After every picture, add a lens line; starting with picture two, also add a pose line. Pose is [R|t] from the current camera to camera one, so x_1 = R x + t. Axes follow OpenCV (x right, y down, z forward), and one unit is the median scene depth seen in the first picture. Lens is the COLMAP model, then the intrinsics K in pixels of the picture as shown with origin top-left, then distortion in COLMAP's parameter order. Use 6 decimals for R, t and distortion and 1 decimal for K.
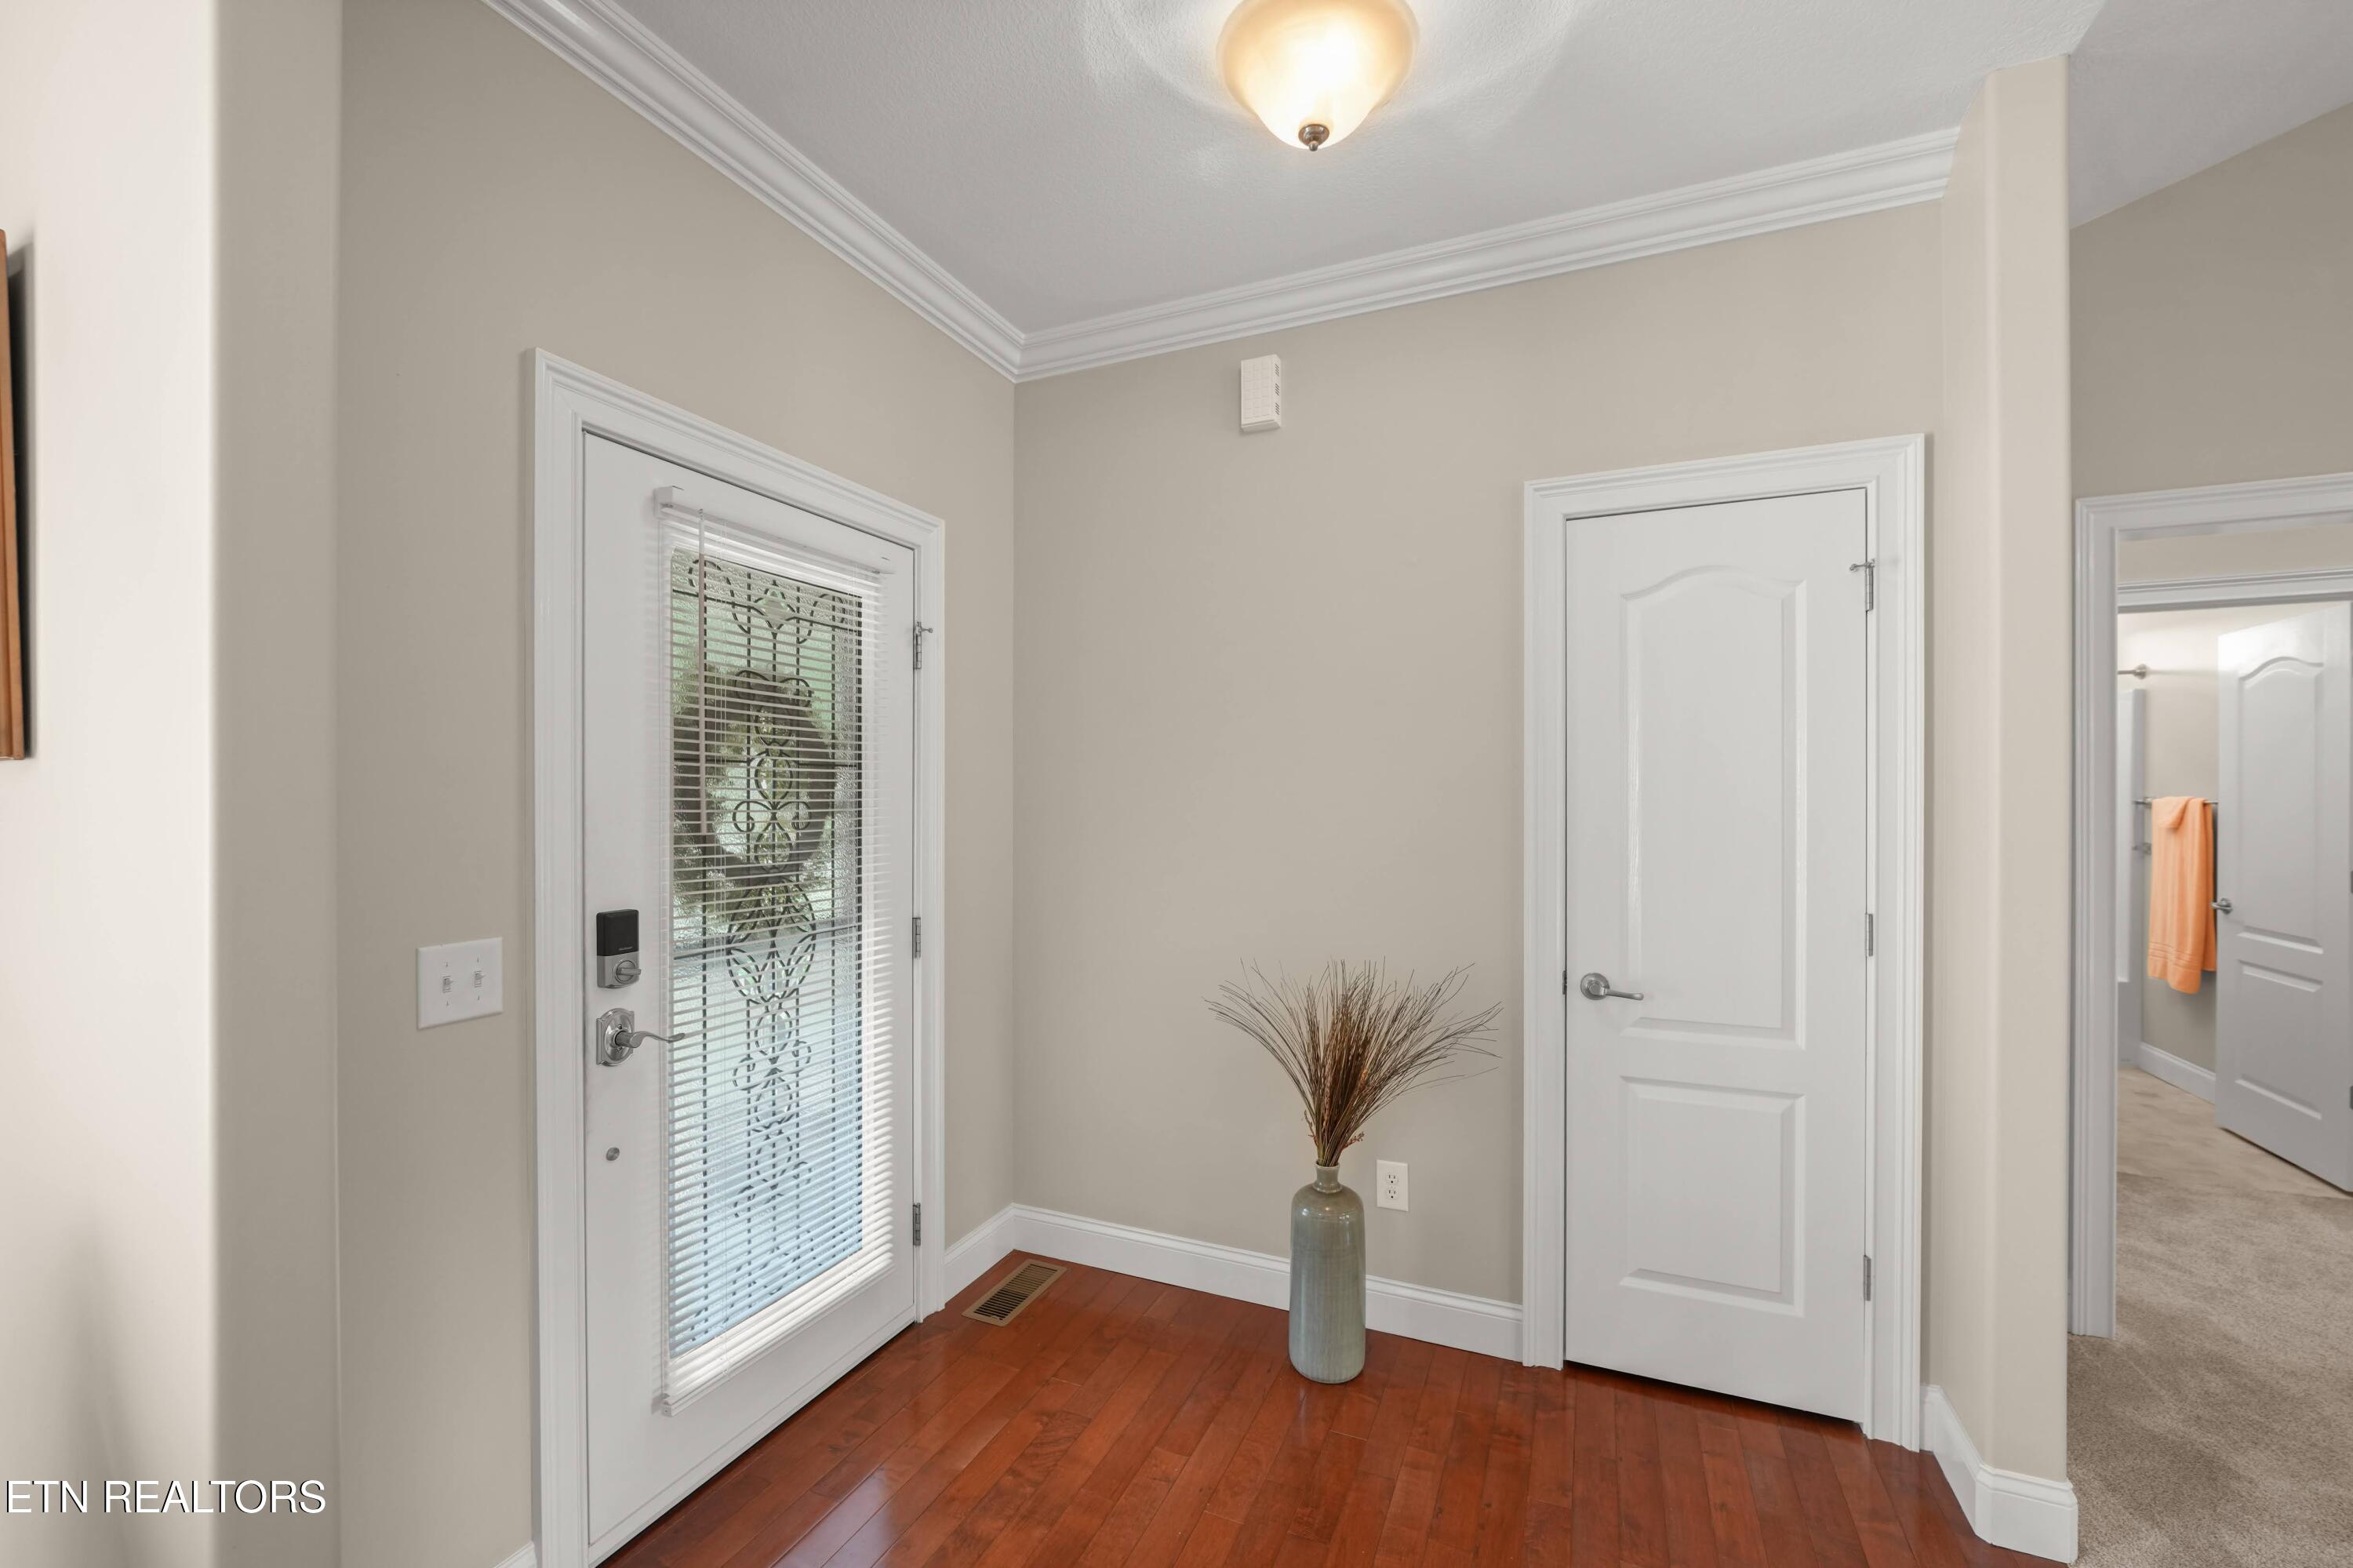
lens RADIAL K [[951.0, 0, 1177.5], [0, 951.0, 800.4], [0, 0, 1]] dist [-0.014363, -0.000105]
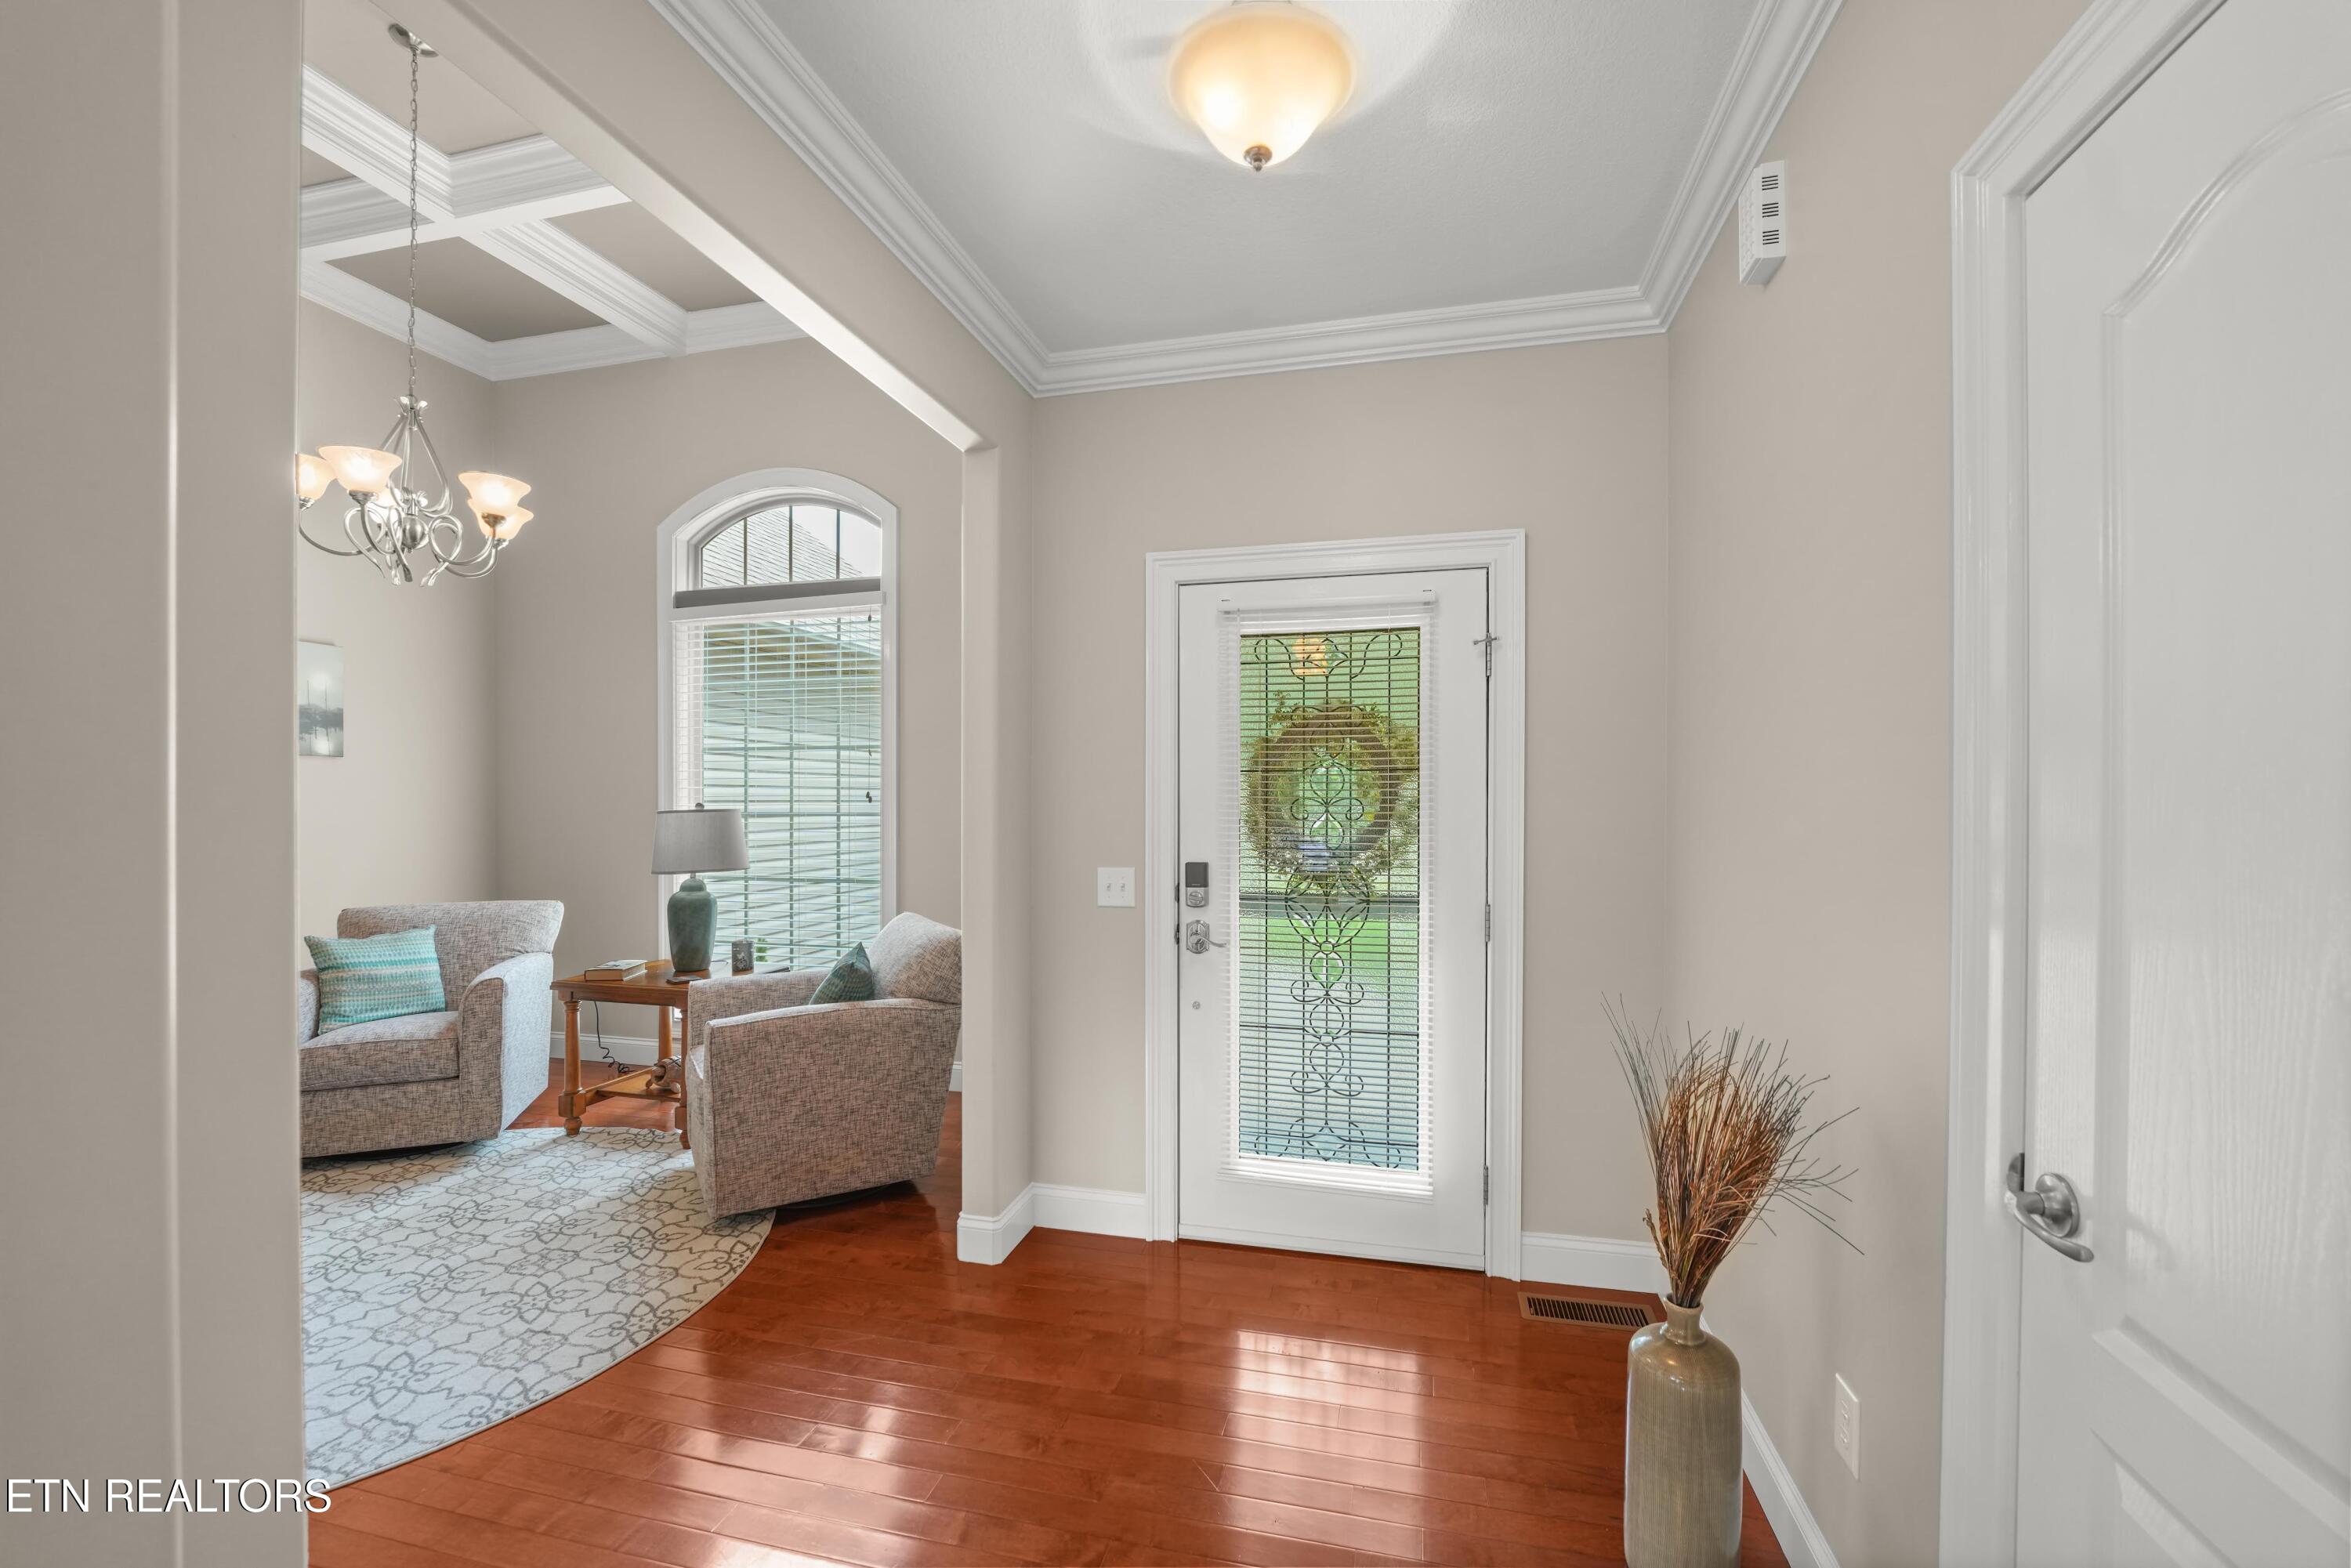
lens RADIAL K [[950.1, 0, 1176.5], [0, 950.1, 800.4], [0, 0, 1]] dist [-0.014363, -0.000105]
pose [[0.166582, 0.002841, -0.986024, 0.809595], [-0.000854, 0.999996, 0.002737, 0.000291], [0.986027, 0.000387, 0.166583, 0.507647]]
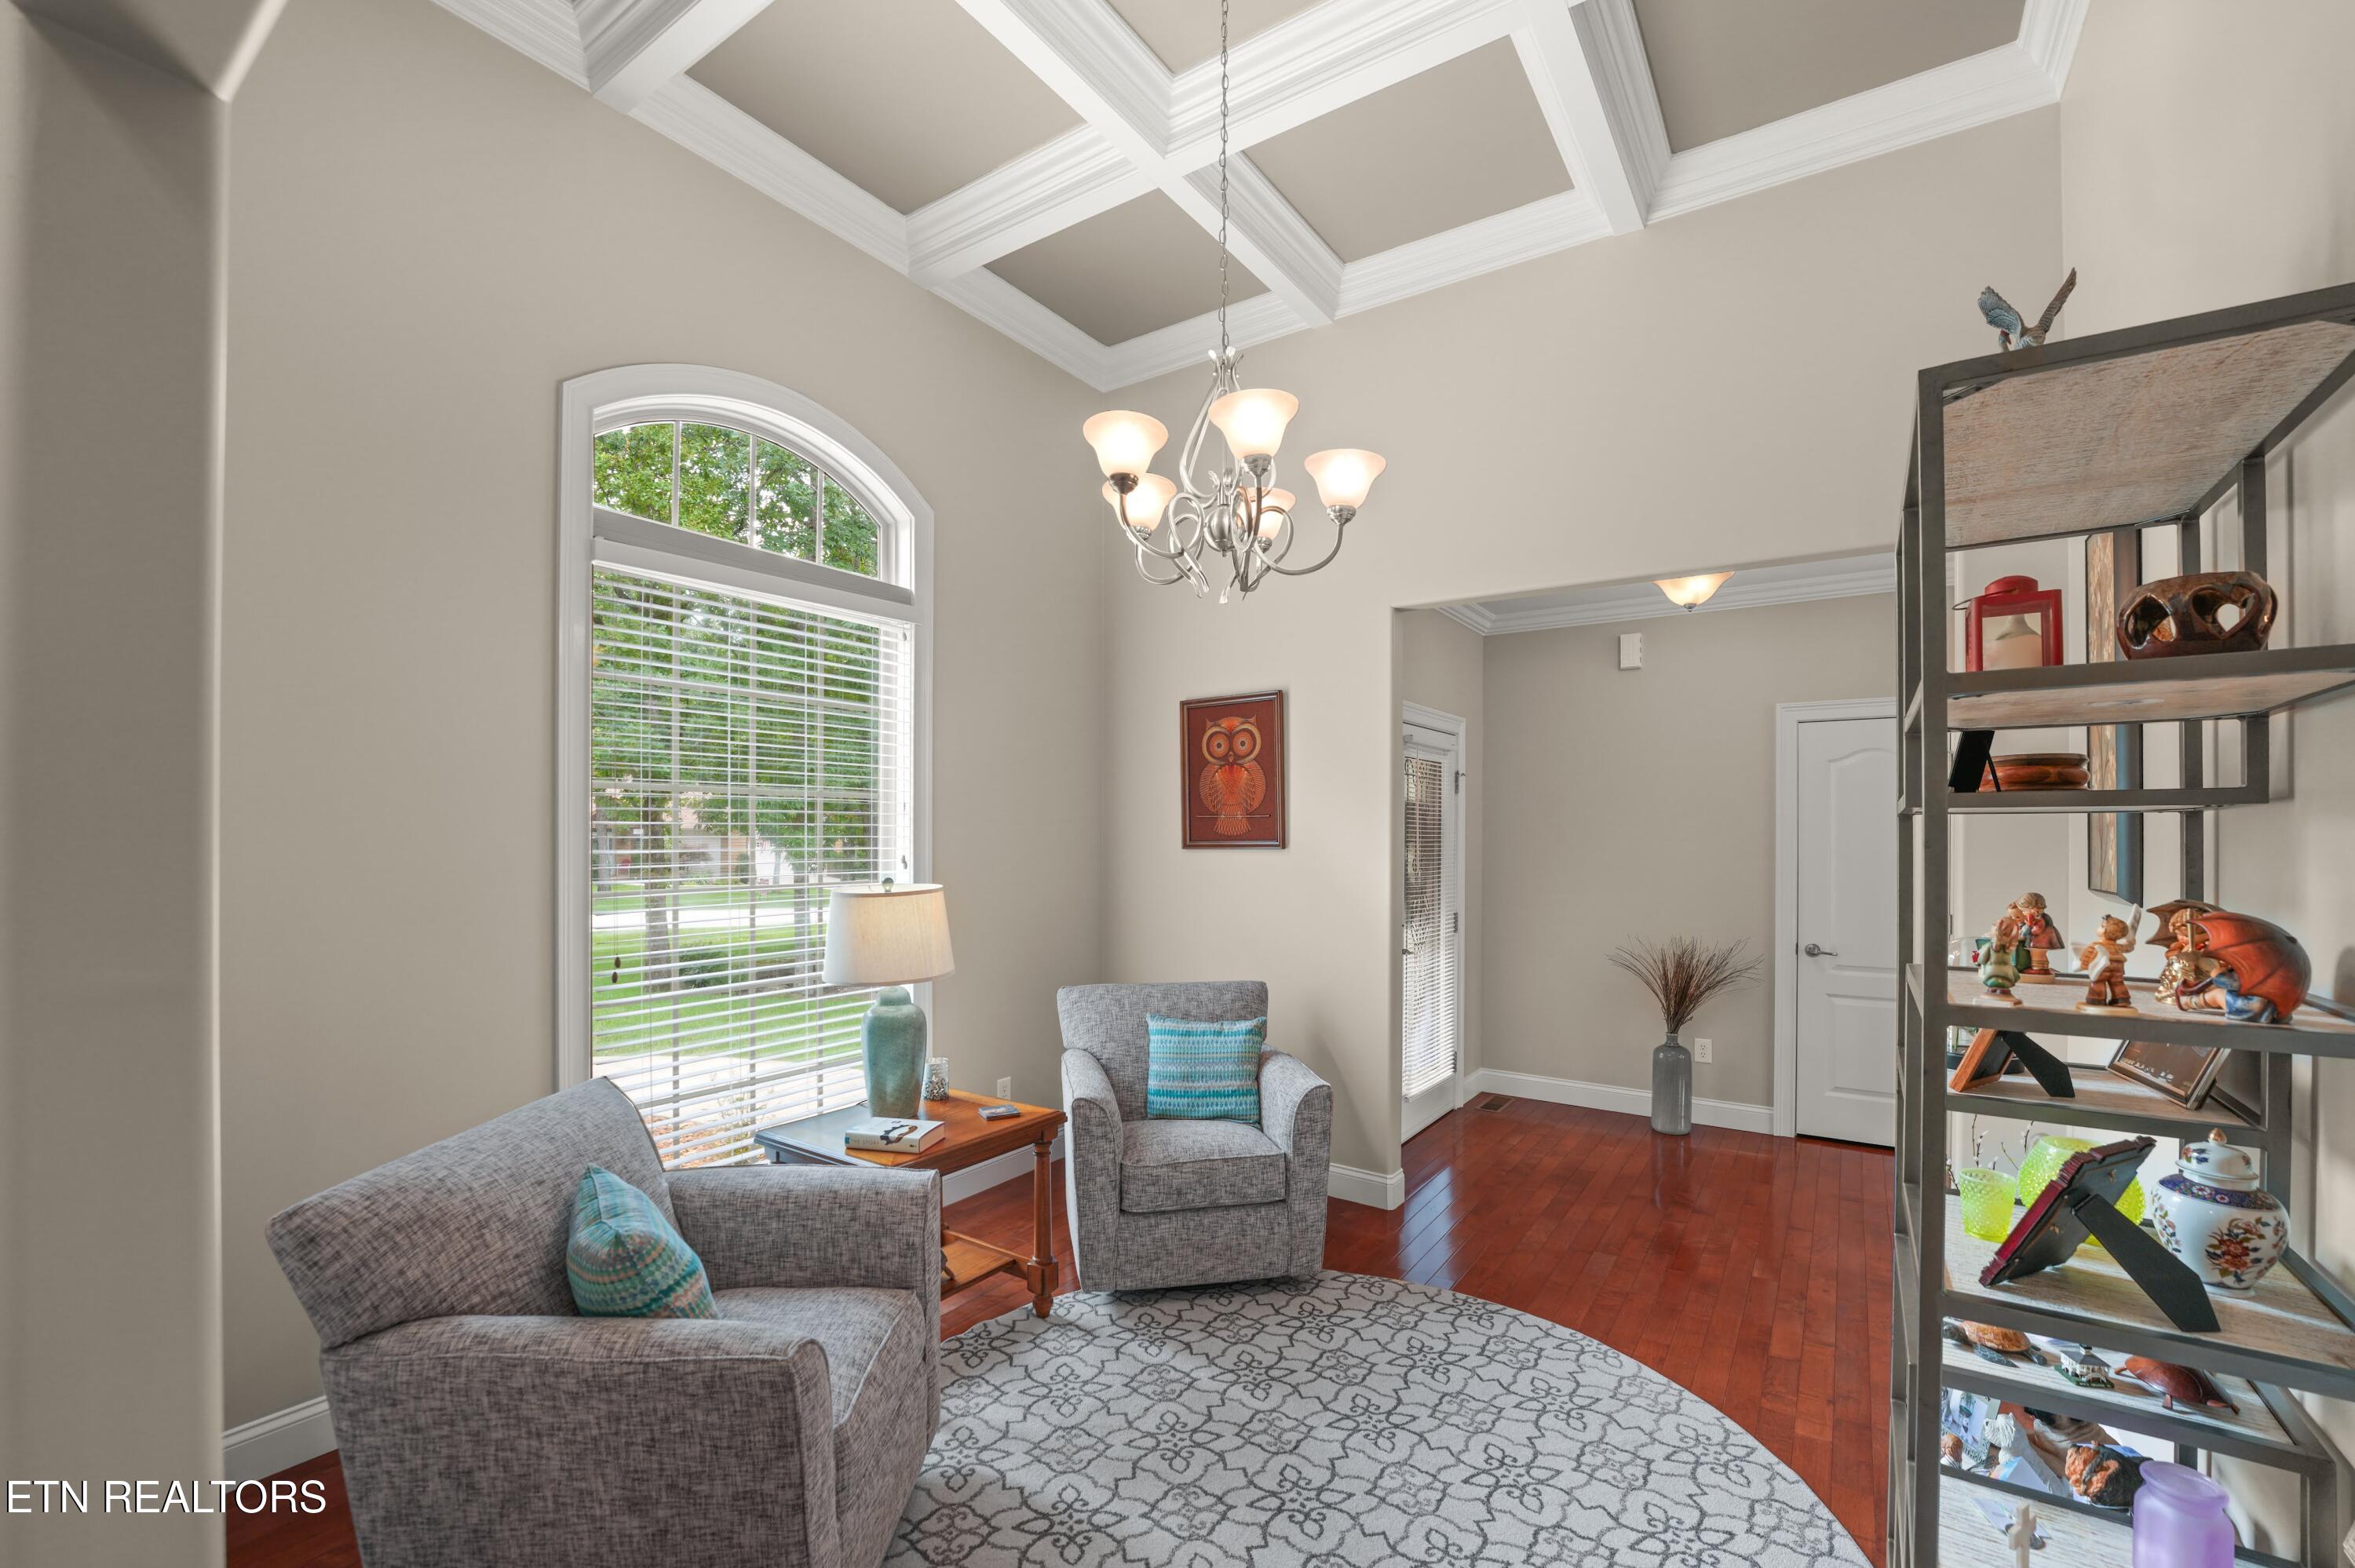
lens RADIAL K [[987.6, 0, 1172.4], [0, 987.6, 831.0], [0, 0, 1]] dist [-0.028019, -0.000054]
pose [[0.981237, 0.002849, -0.192783, -0.510817], [-0.003217, 0.999994, -0.001596, -0.054252], [0.192777, 0.002186, 0.981240, -1.333929]]
